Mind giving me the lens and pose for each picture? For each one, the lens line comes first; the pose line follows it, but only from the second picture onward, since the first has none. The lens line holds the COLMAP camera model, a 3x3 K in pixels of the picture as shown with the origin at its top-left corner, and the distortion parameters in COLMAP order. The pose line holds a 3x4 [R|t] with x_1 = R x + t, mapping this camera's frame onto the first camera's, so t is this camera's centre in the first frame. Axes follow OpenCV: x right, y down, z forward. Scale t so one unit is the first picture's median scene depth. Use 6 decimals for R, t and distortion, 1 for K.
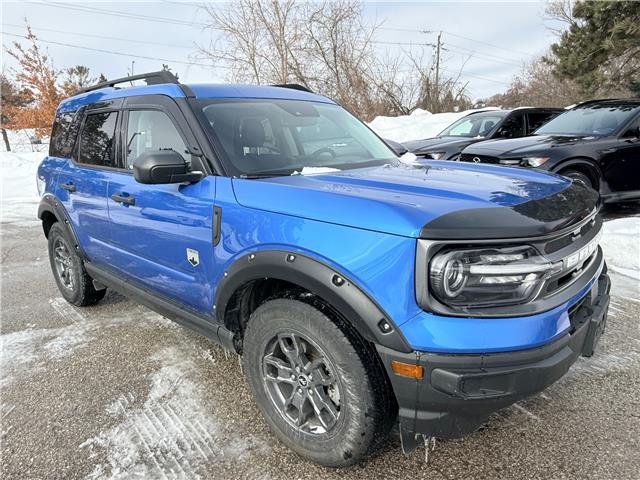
lens RADIAL K [[417.7, 0, 315.2], [0, 417.7, 244.0], [0, 0, 1]] dist [0.001353, 0.001063]
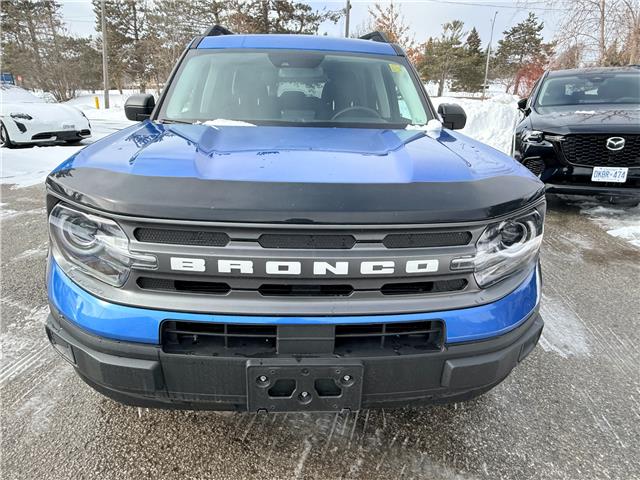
lens RADIAL K [[417.7, 0, 315.2], [0, 417.7, 244.0], [0, 0, 1]] dist [0.001353, 0.001063]
pose [[0.698693, 0.286102, -0.655724, 0.105985], [-0.222867, 0.957990, 0.180513, -0.015352], [0.679823, 0.020016, 0.733103, 0.050987]]
